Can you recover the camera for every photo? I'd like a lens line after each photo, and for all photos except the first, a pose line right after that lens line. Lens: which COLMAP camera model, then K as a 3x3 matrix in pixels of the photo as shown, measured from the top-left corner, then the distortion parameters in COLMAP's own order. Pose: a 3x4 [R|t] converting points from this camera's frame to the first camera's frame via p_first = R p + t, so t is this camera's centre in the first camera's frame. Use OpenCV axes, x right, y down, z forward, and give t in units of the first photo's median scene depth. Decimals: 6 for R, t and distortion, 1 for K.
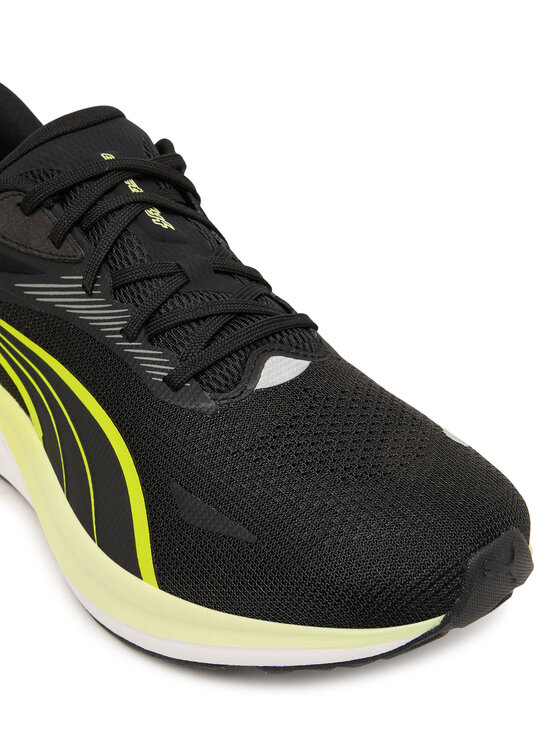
lens RADIAL K [[988.8, 0, 281.9], [0, 988.8, 373.1], [0, 0, 1]] dist [0.038862, 0.000000]
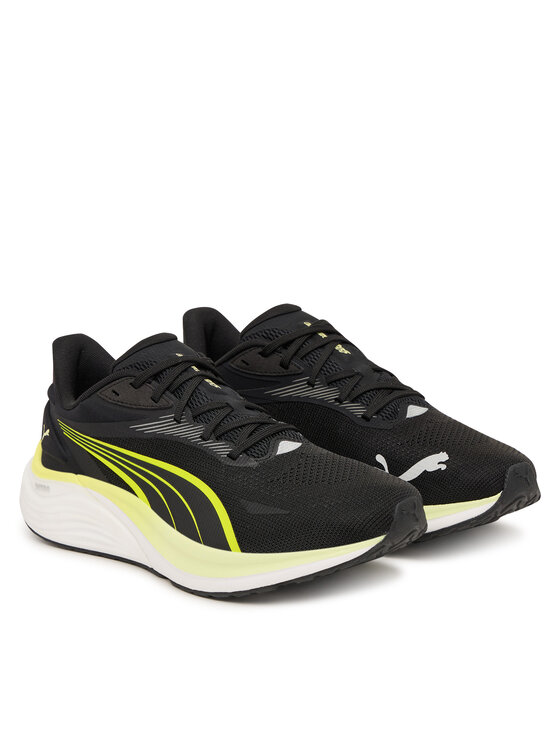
lens RADIAL K [[2196.6, 0, 279.9], [0, 2196.6, 372.8], [0, 0, 1]] dist [-0.048390, 0.000000]
pose [[0.989340, -0.044873, 0.138539, -0.581097], [0.090168, 0.935803, -0.340797, 1.273025], [-0.114352, 0.349655, 0.929873, -2.930149]]
